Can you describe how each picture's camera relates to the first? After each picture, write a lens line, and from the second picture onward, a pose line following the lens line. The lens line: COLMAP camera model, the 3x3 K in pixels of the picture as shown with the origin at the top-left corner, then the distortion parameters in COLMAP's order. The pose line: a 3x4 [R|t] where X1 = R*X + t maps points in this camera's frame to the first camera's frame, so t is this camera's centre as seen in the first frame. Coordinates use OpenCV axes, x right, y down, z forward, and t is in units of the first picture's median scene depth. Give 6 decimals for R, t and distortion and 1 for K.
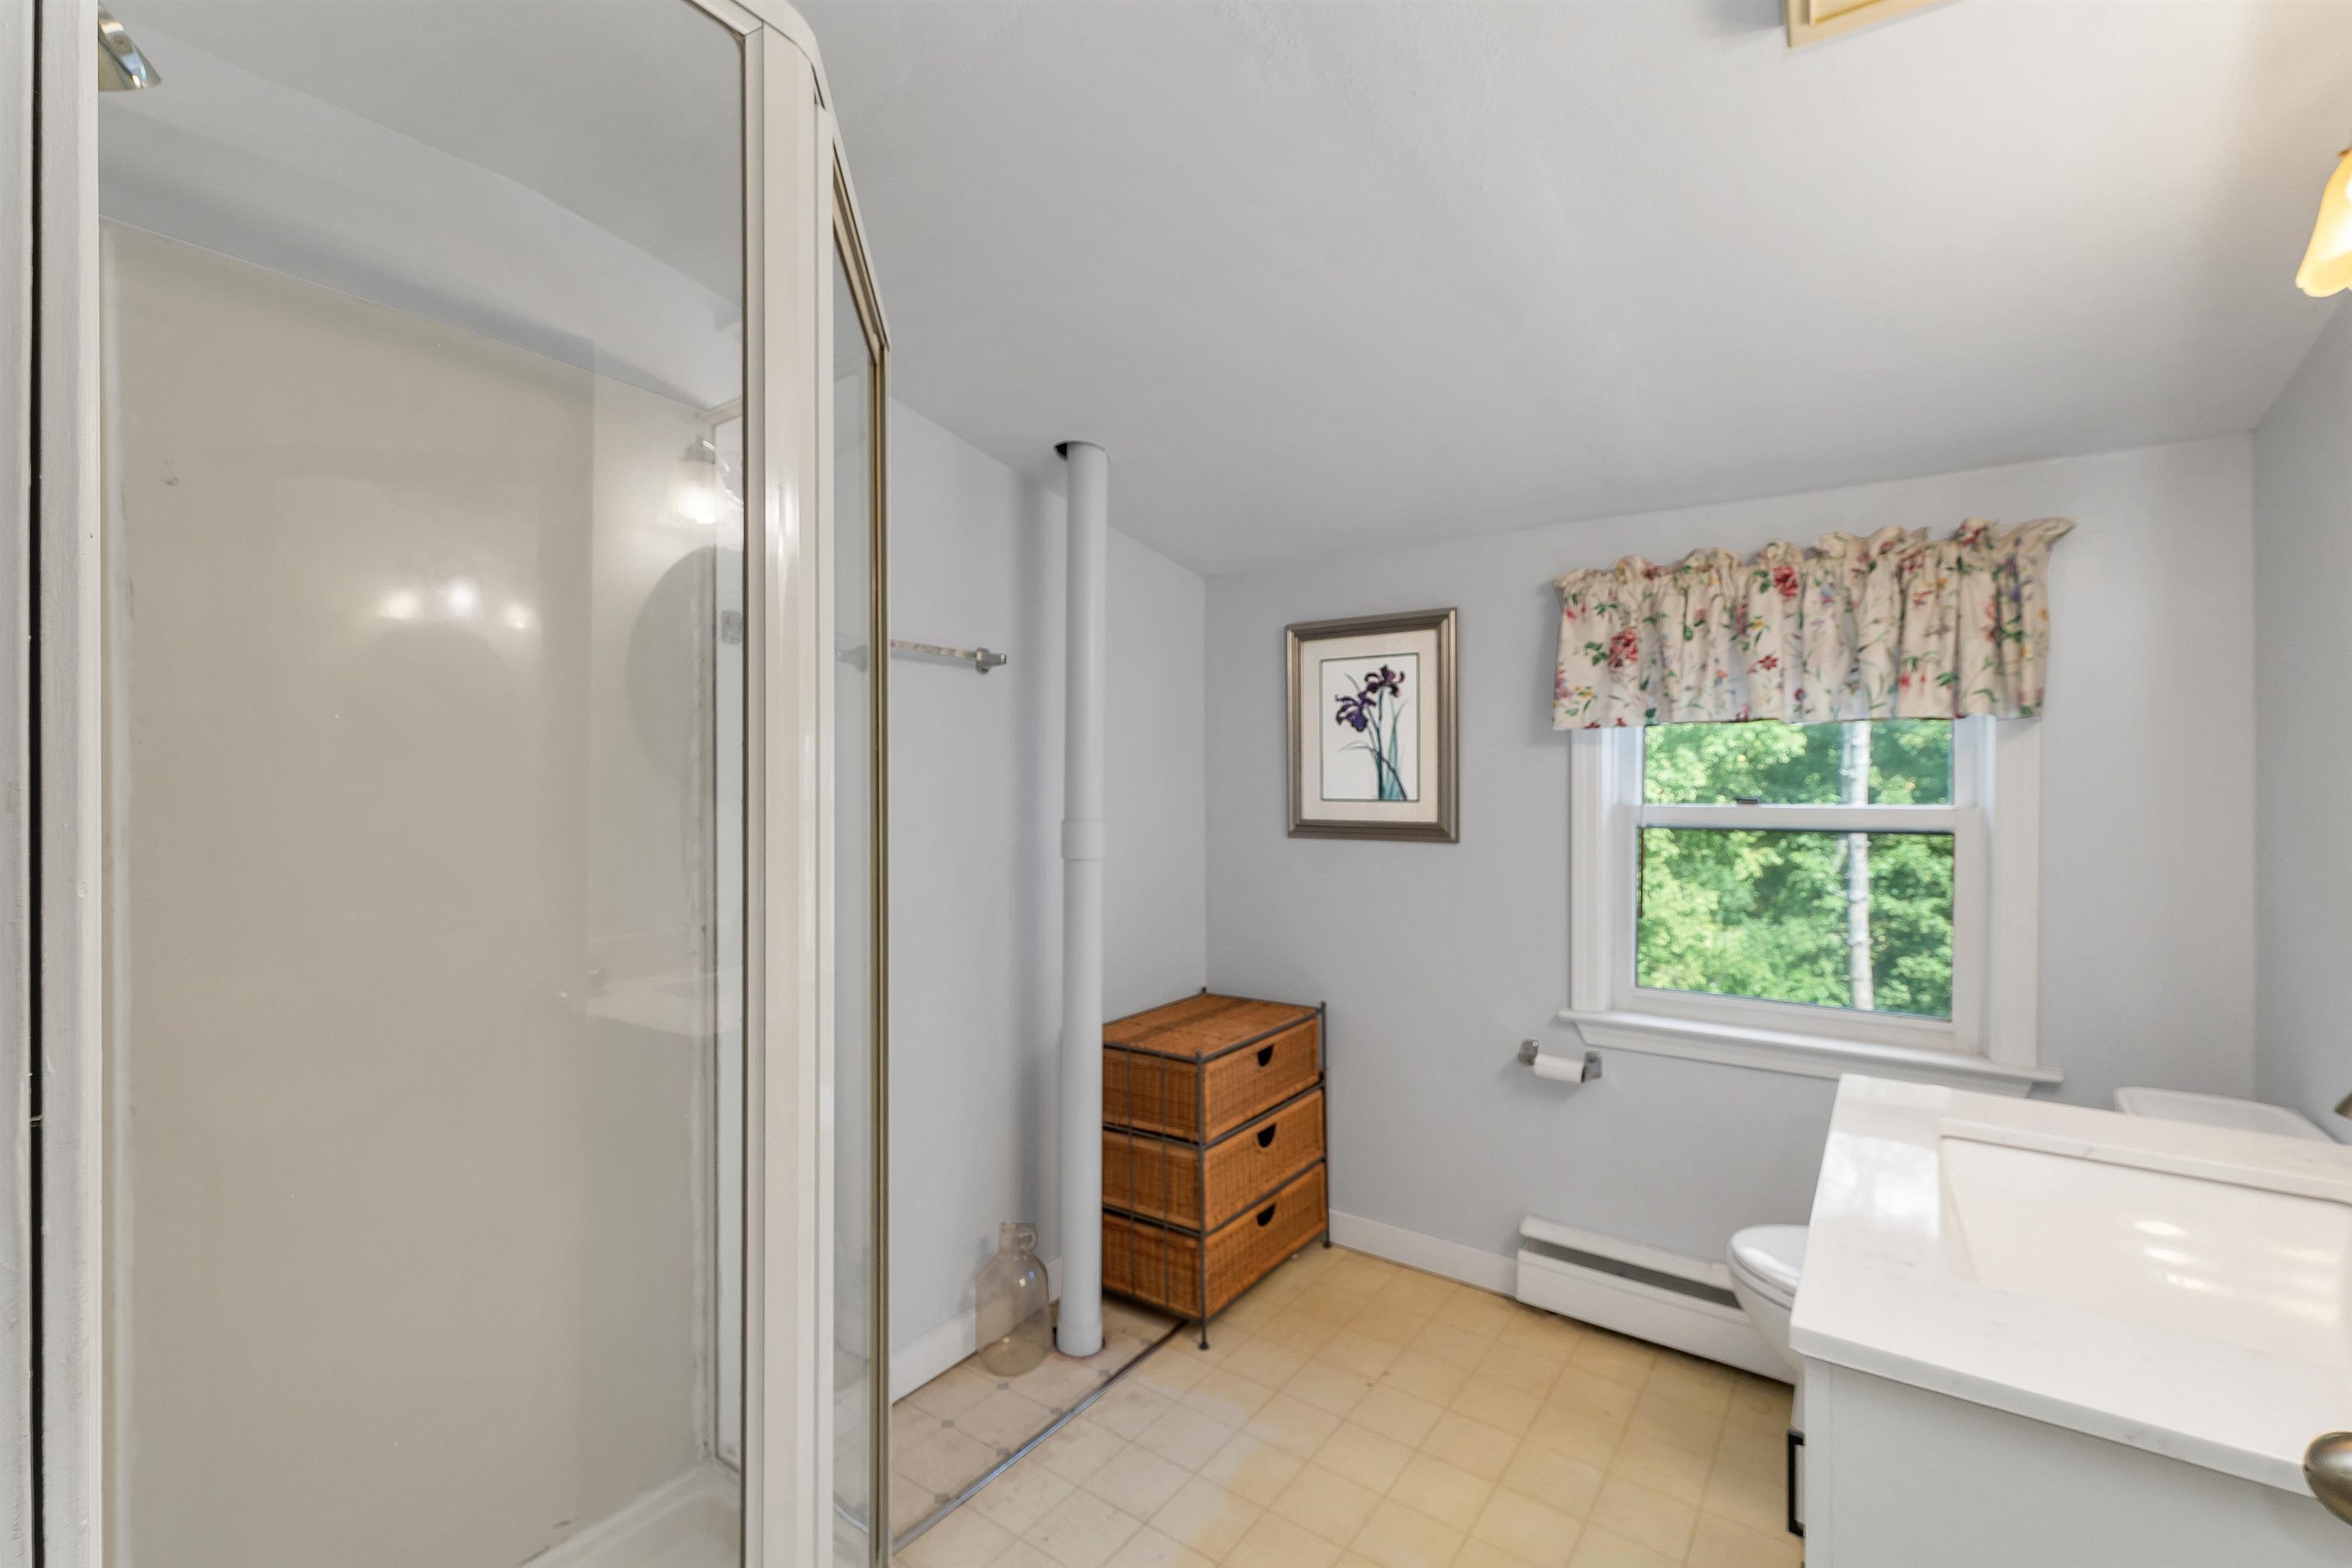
lens RADIAL K [[983.2, 0, 1156.5], [0, 983.2, 758.4], [0, 0, 1]] dist [0.000613, 0.000324]
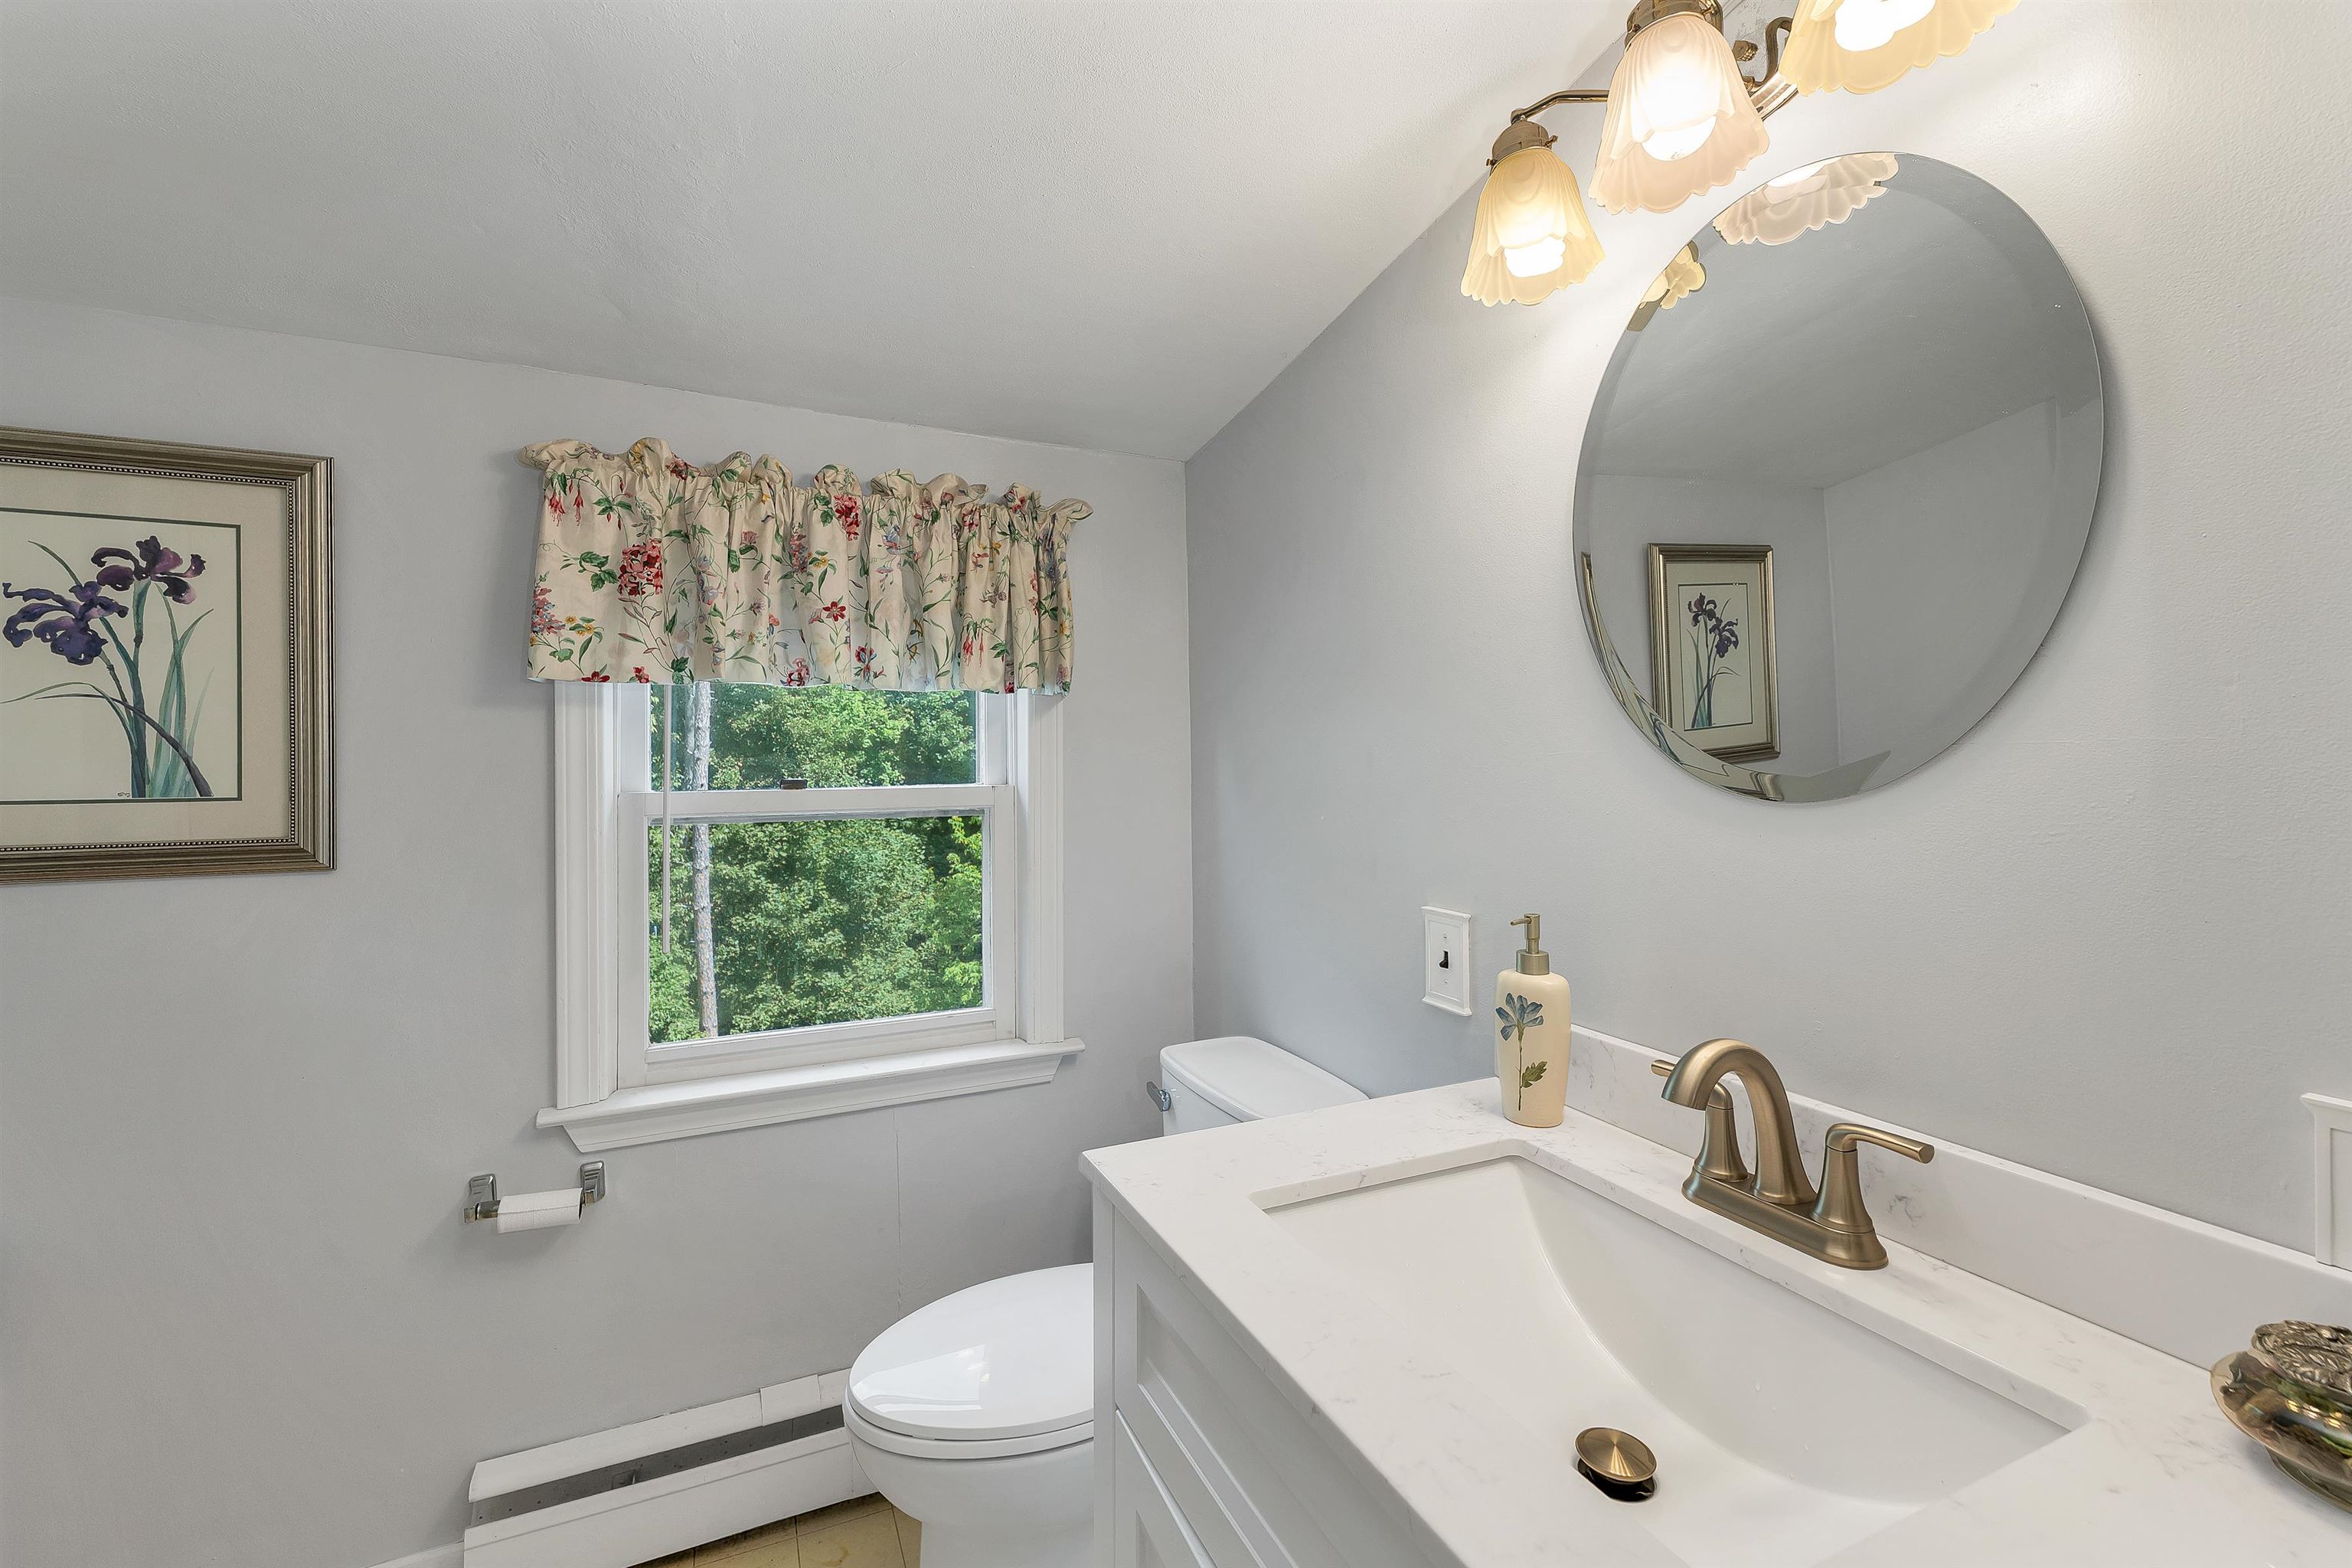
lens RADIAL K [[983.2, 0, 1156.5], [0, 983.2, 758.4], [0, 0, 1]] dist [0.000613, 0.000324]
pose [[0.486009, -0.002546, 0.873950, 0.045250], [-0.015211, 0.999820, 0.011372, 0.008863], [-0.873821, -0.018821, 0.485883, 0.351077]]
